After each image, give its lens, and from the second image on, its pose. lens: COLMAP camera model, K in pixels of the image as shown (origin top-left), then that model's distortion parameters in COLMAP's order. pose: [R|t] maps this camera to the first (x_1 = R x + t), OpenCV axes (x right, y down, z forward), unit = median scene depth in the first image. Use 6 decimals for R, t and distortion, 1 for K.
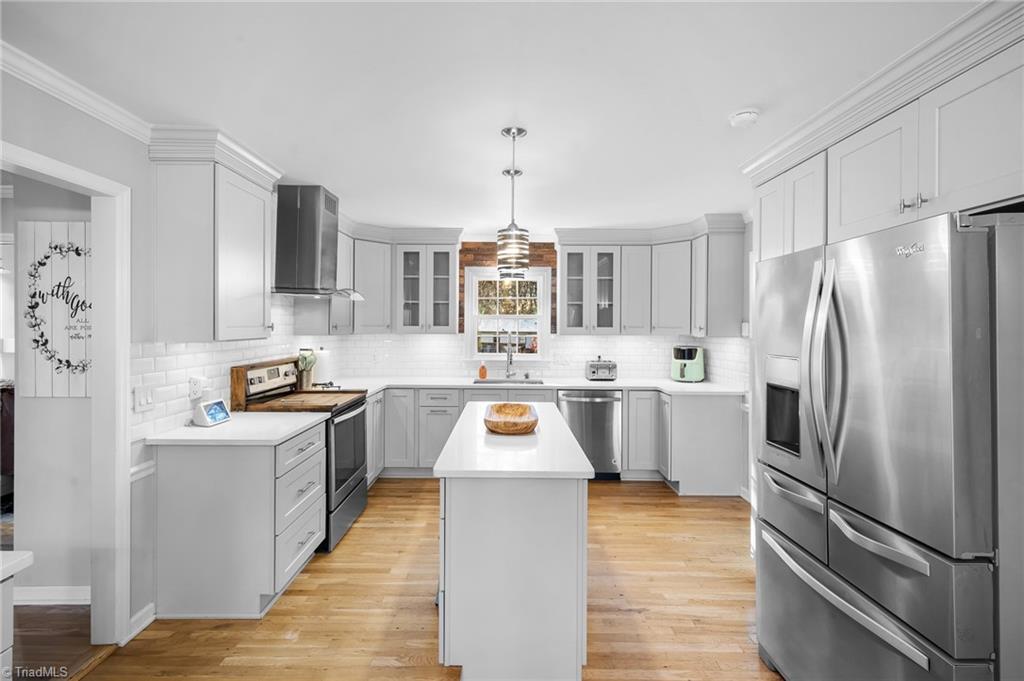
lens RADIAL K [[463.2, 0, 501.2], [0, 463.2, 328.4], [0, 0, 1]] dist [0.006213, 0.000401]
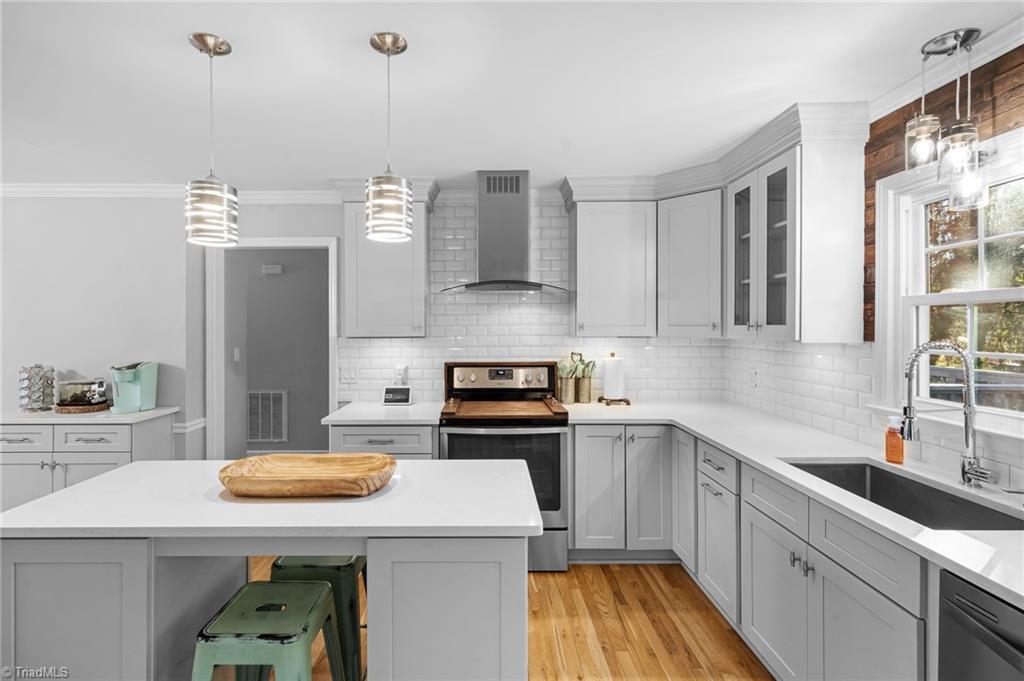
lens RADIAL K [[463.2, 0, 474.6], [0, 463.2, 328.0], [0, 0, 1]] dist [0.006213, 0.000401]
pose [[-0.001445, 0.001308, -0.999998, 0.522180], [-0.003287, 0.999994, 0.001313, -0.002808], [0.999994, 0.003289, -0.001441, 1.002959]]
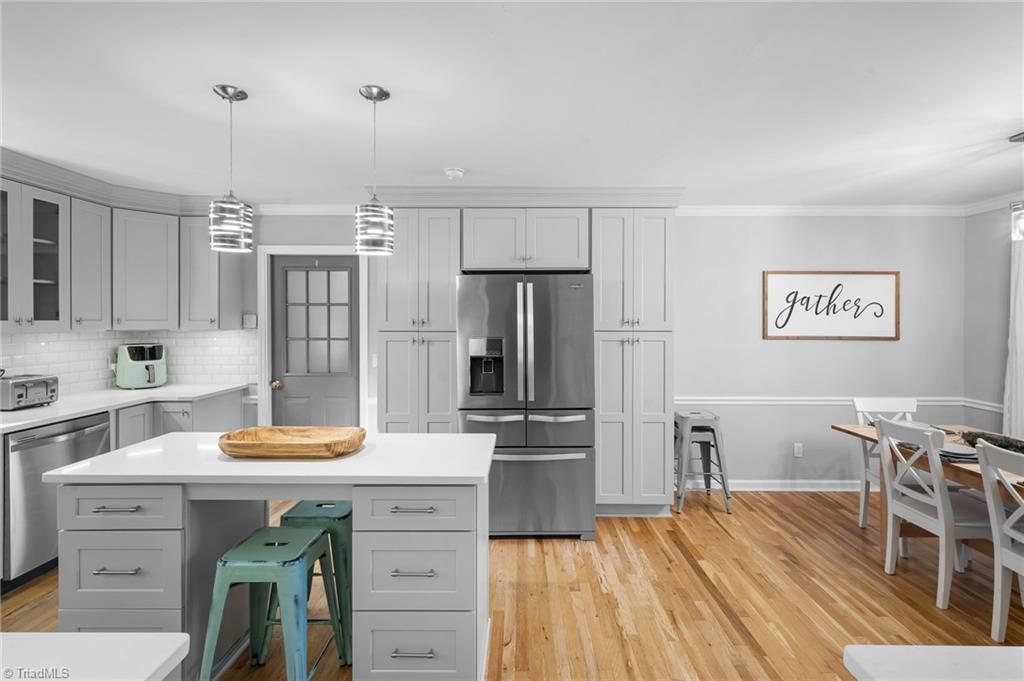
lens RADIAL K [[463.2, 0, 525.5], [0, 463.2, 323.3], [0, 0, 1]] dist [0.006213, 0.000401]
pose [[0.000644, -0.014904, 0.999889, -0.603906], [0.006311, 0.999869, 0.014900, -0.005880], [-0.999980, 0.006301, 0.000738, 0.523459]]
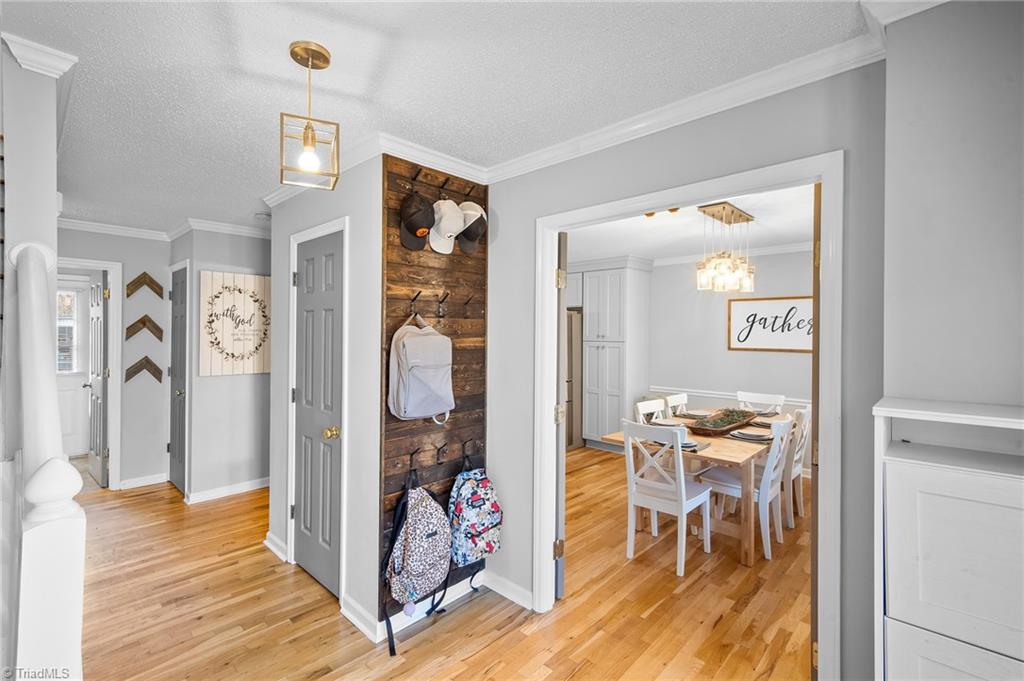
lens RADIAL K [[463.2, 0, 504.1], [0, 463.2, 333.4], [0, 0, 1]] dist [0.006213, 0.000401]
pose [[0.694677, 0.000261, 0.719321, -1.127877], [0.002942, 0.999991, -0.003204, 0.002384], [-0.719315, 0.004342, 0.694670, -0.706330]]
